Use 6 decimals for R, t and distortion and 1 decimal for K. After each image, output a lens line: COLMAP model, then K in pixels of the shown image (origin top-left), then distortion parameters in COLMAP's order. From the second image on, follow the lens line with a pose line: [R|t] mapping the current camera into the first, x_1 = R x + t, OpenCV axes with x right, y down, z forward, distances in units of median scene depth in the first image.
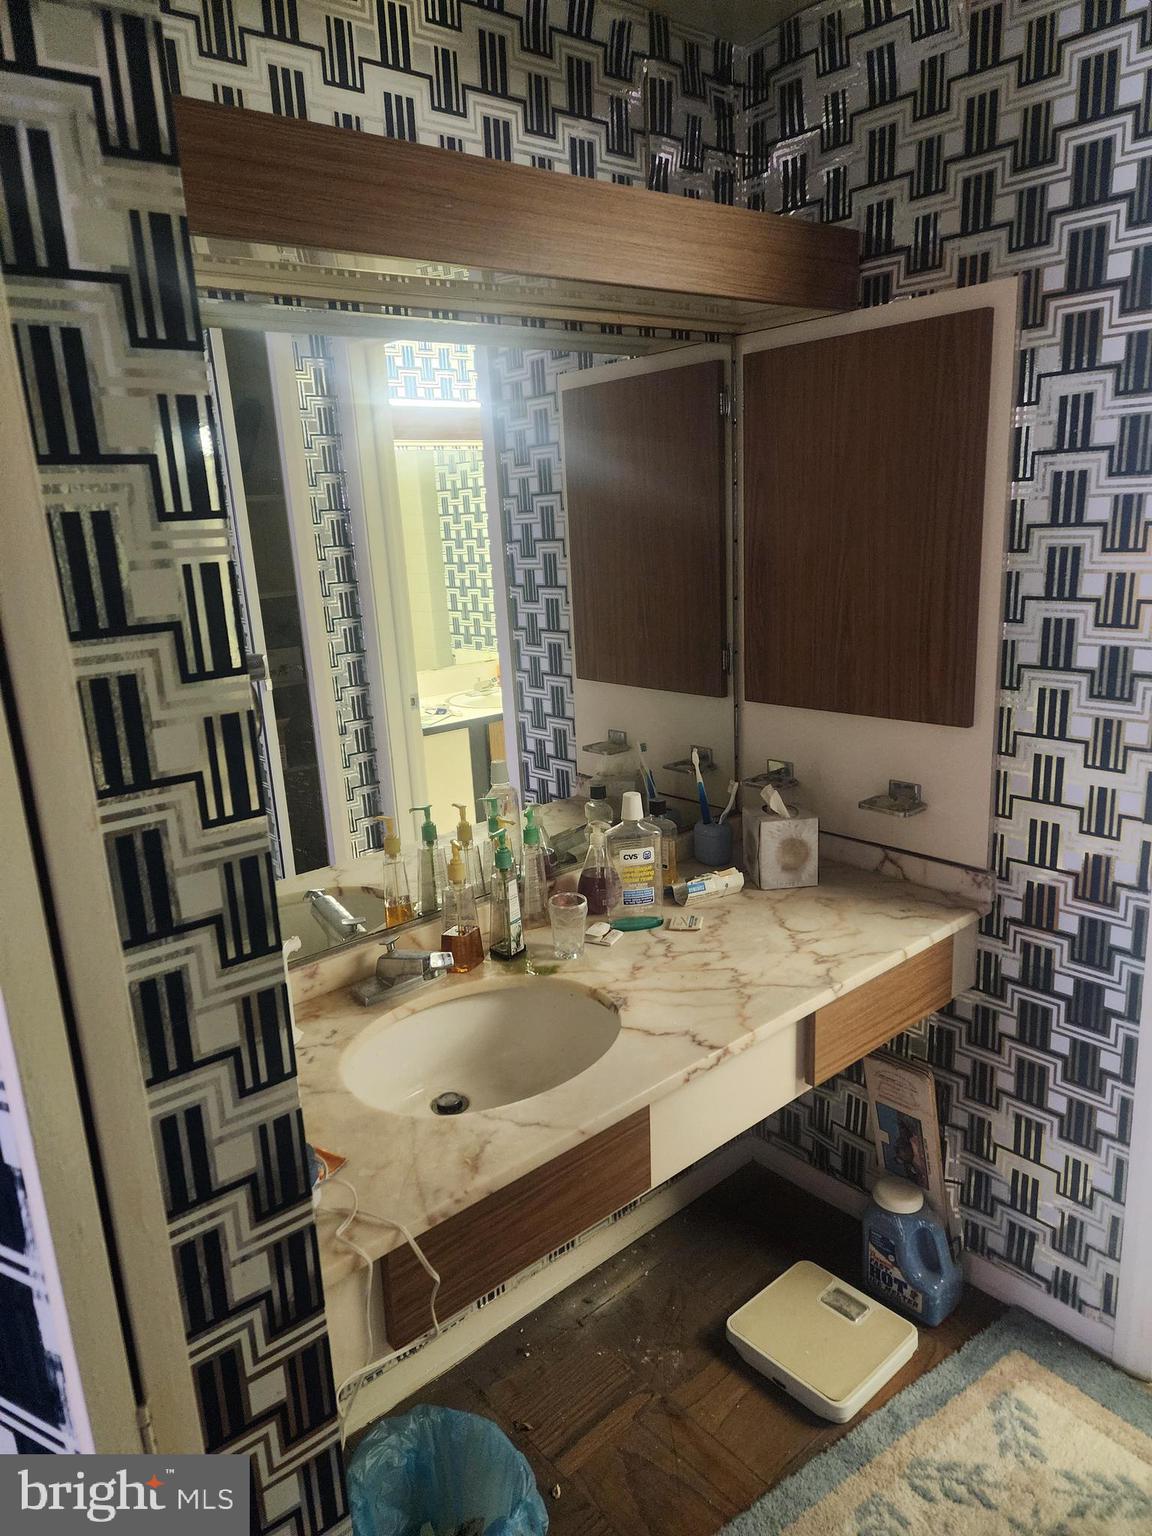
lens RADIAL K [[1038.5, 0, 570.0], [0, 1038.5, 764.0], [0, 0, 1]] dist [0.069954, -0.055066]
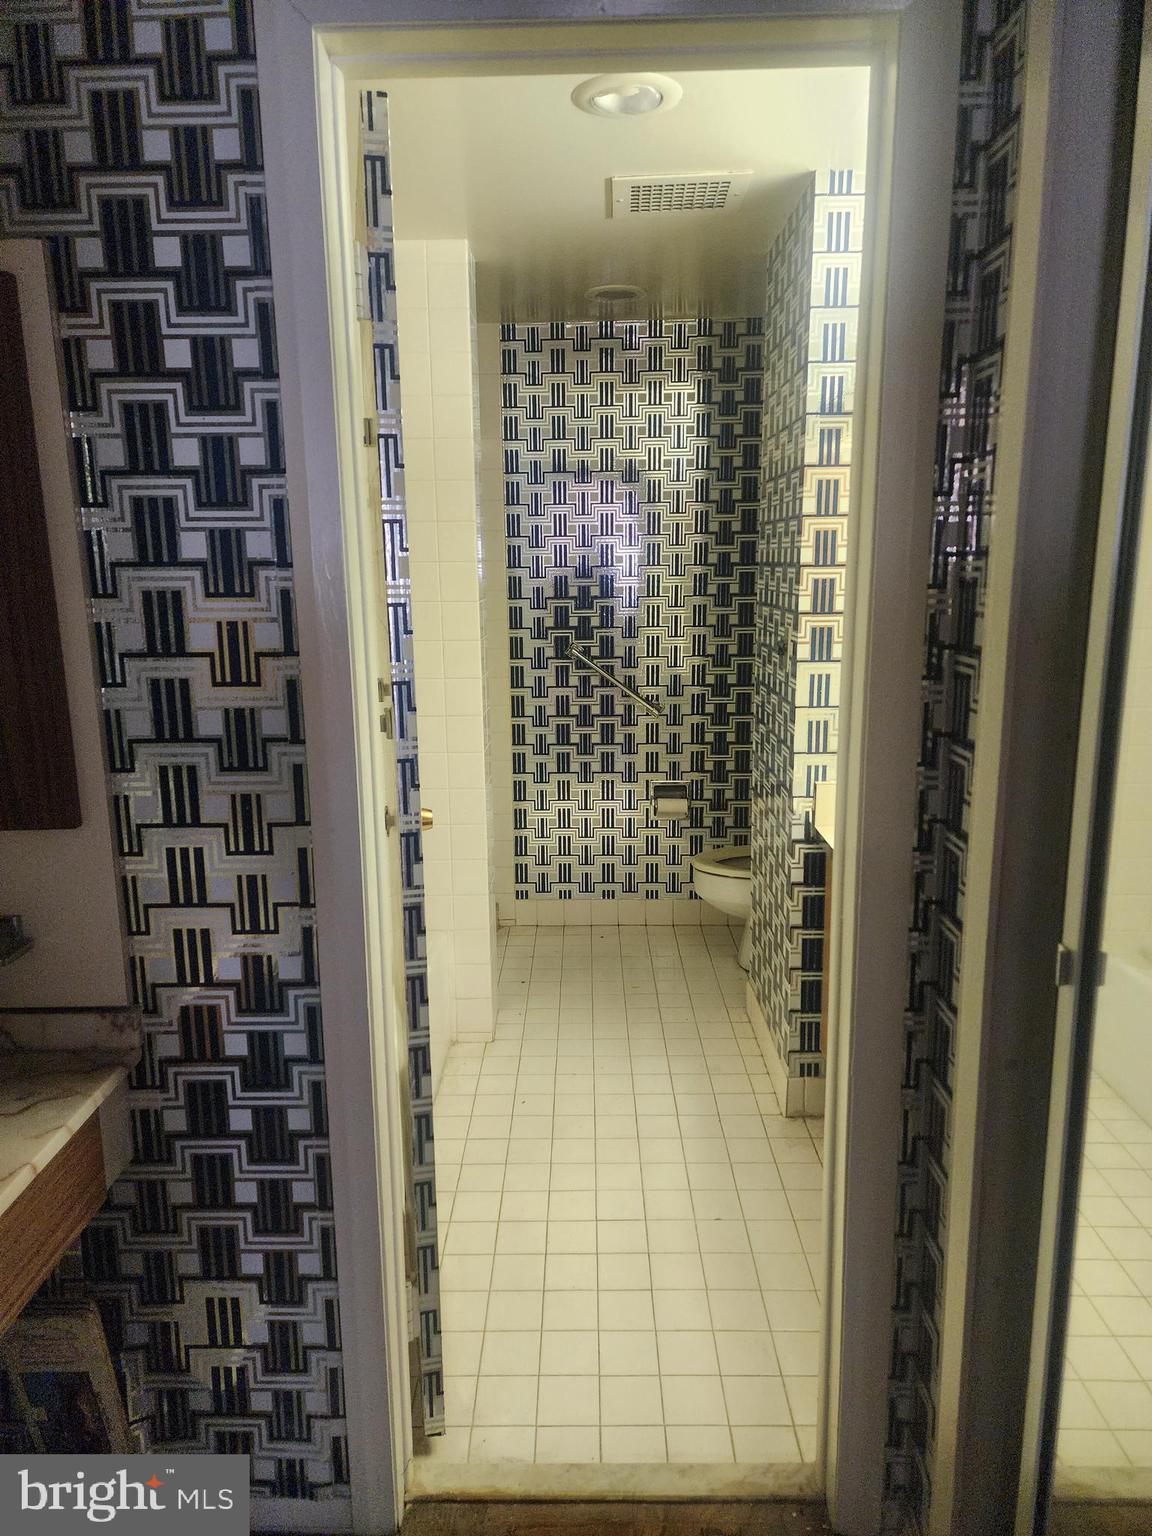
lens RADIAL K [[1038.5, 0, 563.4], [0, 1038.5, 763.0], [0, 0, 1]] dist [0.069954, -0.055066]
pose [[0.684142, -0.105040, 0.721745, 0.078072], [0.161671, 0.986798, -0.009633, -0.016618], [-0.711205, 0.123276, 0.692092, 0.218944]]
